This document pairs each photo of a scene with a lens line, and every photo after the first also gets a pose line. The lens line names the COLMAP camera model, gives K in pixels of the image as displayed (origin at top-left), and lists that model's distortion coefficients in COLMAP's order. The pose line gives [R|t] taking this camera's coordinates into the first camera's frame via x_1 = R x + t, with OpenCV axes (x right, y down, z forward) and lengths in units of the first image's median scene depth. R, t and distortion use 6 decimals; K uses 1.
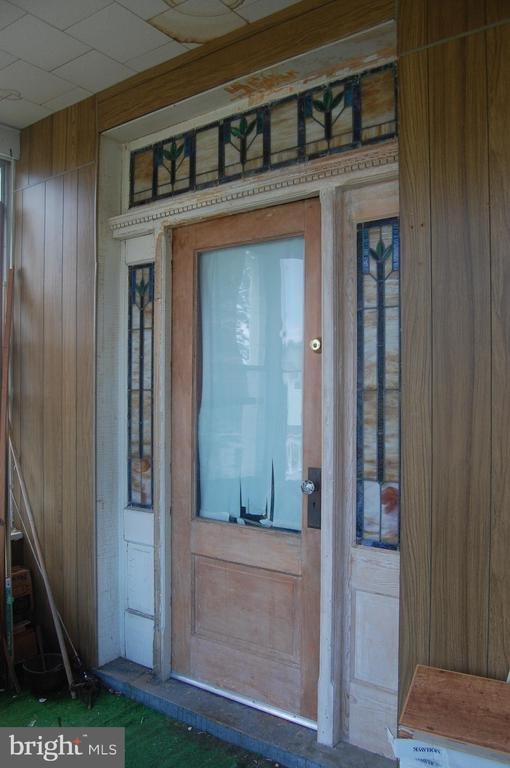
lens RADIAL K [[588.5, 0, 255.3], [0, 588.5, 391.0], [0, 0, 1]] dist [-0.067649, -0.001193]
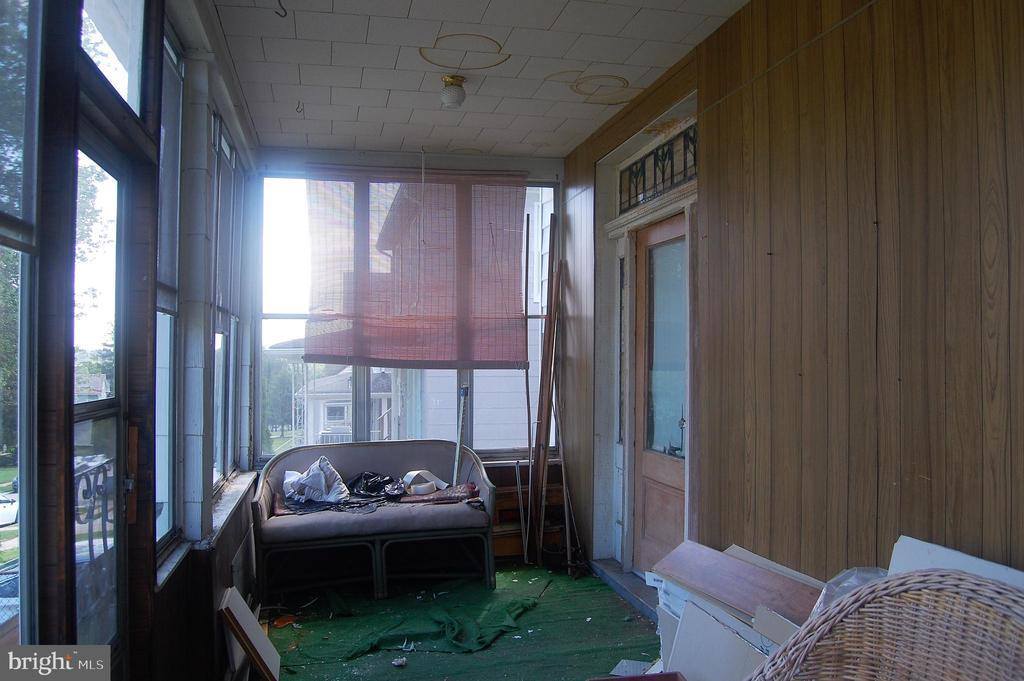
lens RADIAL K [[784.7, 0, 512.4], [0, 784.7, 339.3], [0, 0, 1]] dist [-0.067649, -0.001193]
pose [[0.754989, -0.011671, -0.655633, 0.826441], [-0.003834, 0.999746, -0.022212, 0.008043], [0.655726, 0.019283, 0.754753, -0.530436]]
